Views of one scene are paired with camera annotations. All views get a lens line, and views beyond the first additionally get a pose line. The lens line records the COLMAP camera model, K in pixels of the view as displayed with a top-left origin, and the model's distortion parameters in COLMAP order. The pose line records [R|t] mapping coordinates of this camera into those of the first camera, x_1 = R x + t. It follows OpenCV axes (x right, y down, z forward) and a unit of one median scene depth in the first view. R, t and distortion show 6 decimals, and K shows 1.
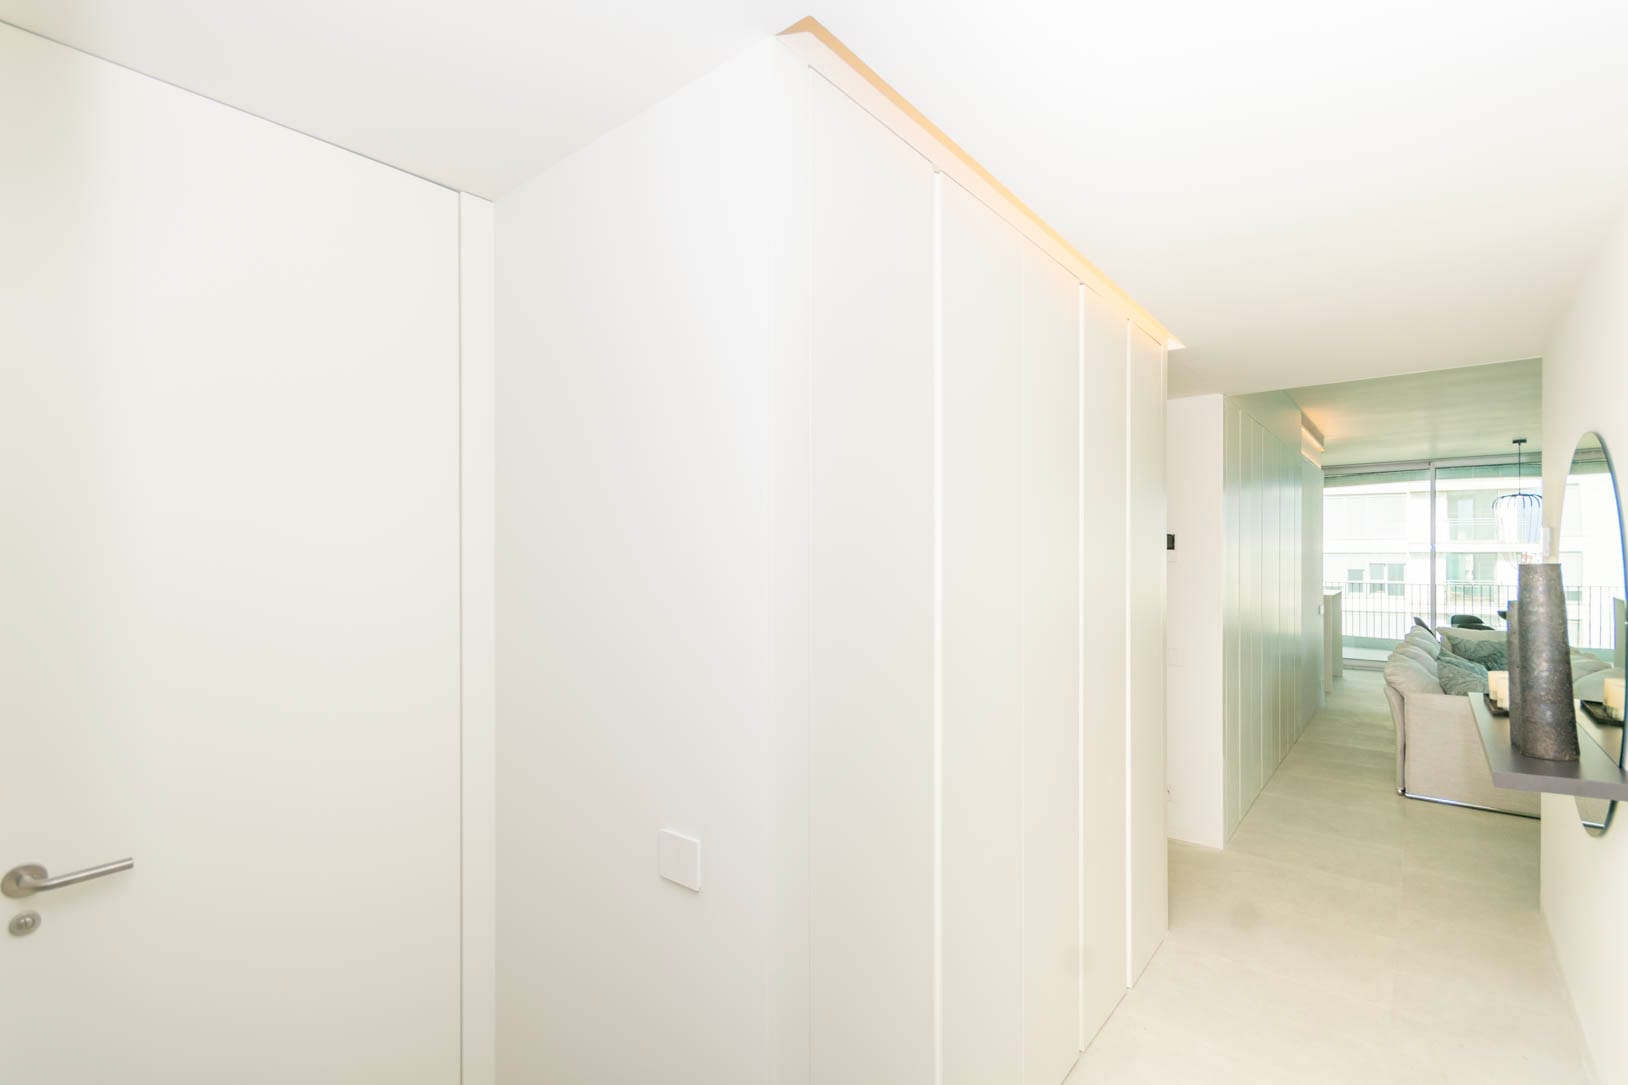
lens RADIAL K [[753.5, 0, 804.4], [0, 753.5, 547.6], [0, 0, 1]] dist [0.003858, -0.000607]
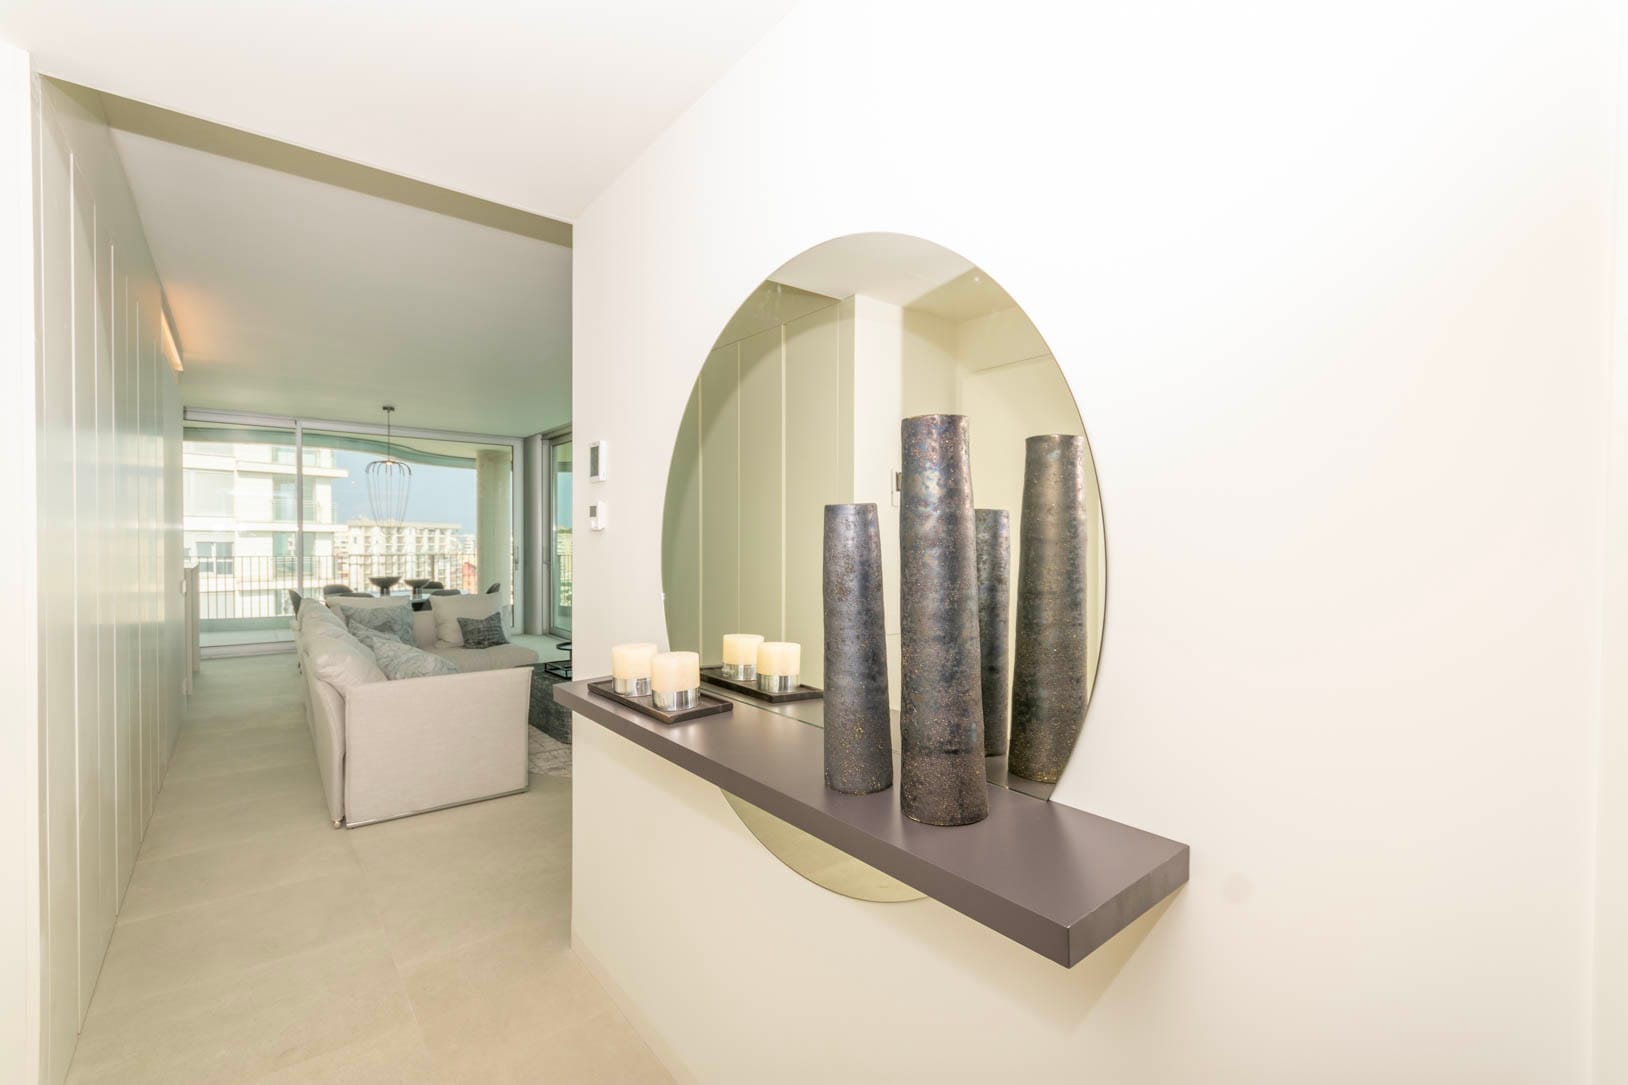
lens RADIAL K [[721.2, 0, 809.0], [0, 721.2, 553.1], [0, 0, 1]] dist [0.010712, 0.000216]
pose [[0.219369, -0.020289, 0.975431, 0.146096], [-0.011289, 0.999664, 0.023332, 0.028398], [-0.975577, -0.016130, 0.219066, 0.284117]]
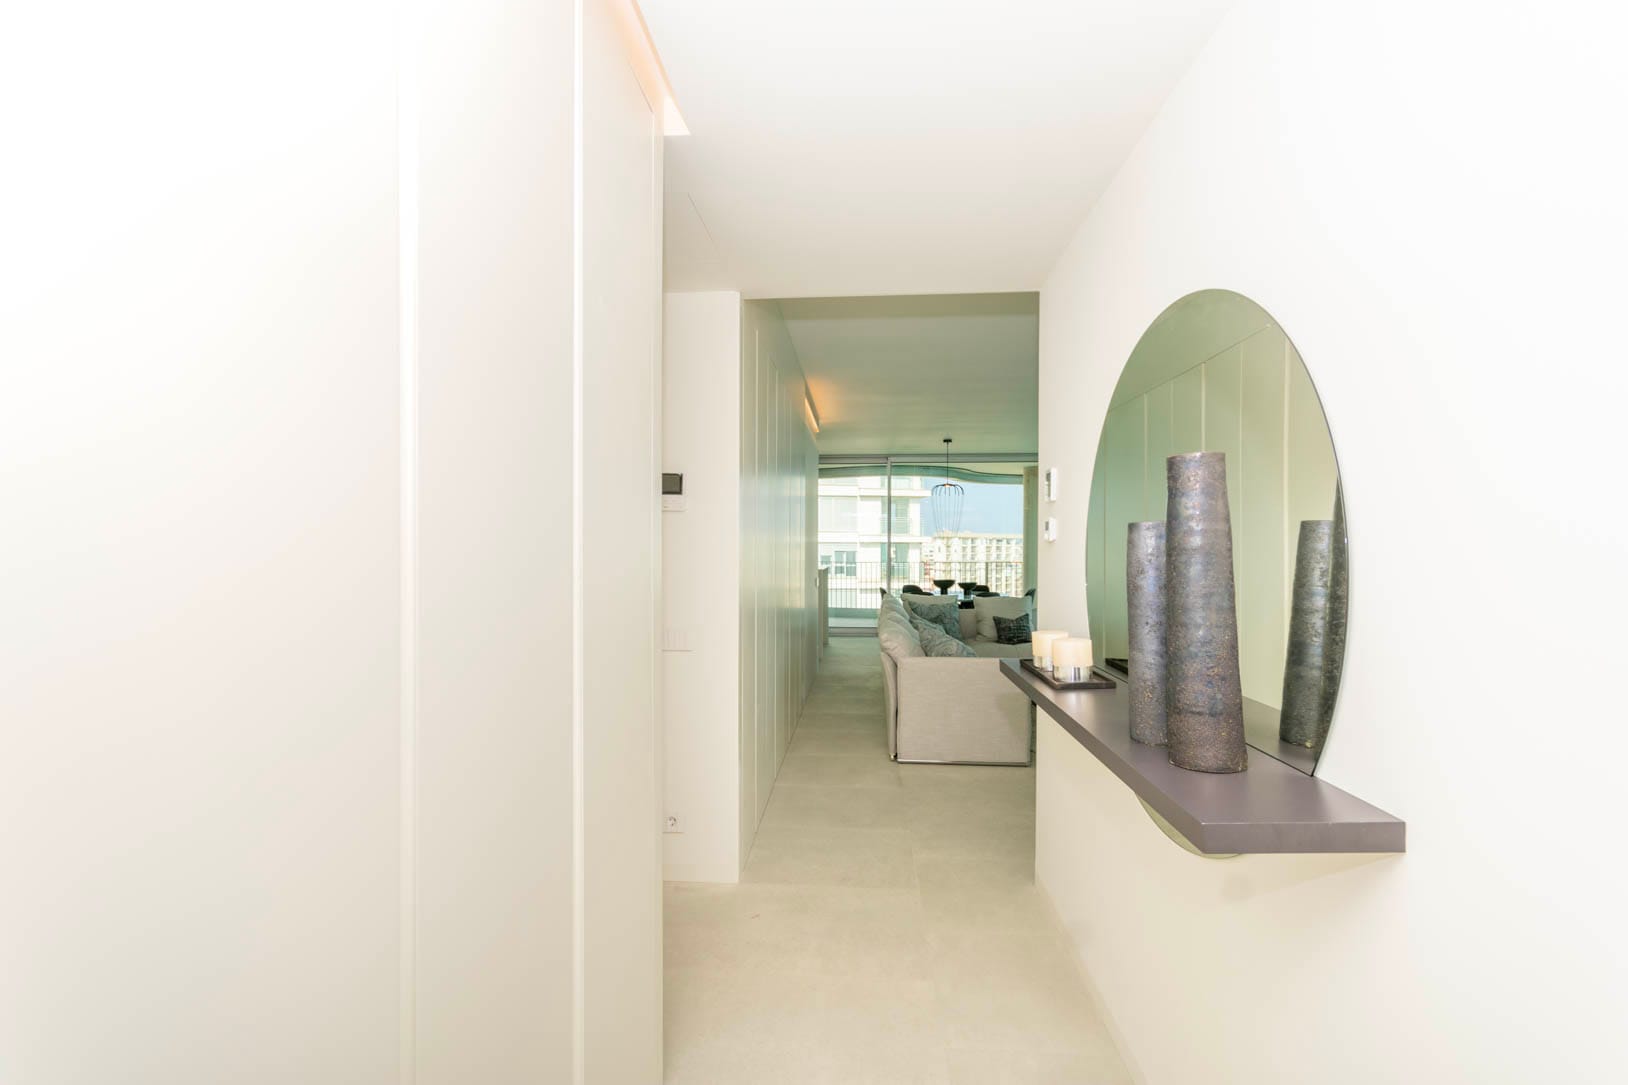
lens RADIAL K [[721.2, 0, 806.4], [0, 721.2, 550.5], [0, 0, 1]] dist [0.010712, 0.000216]
pose [[0.820811, -0.004815, 0.571180, 0.107567], [-0.003137, 0.999911, 0.012936, 0.027214], [-0.571191, -0.012410, 0.820723, 0.202040]]
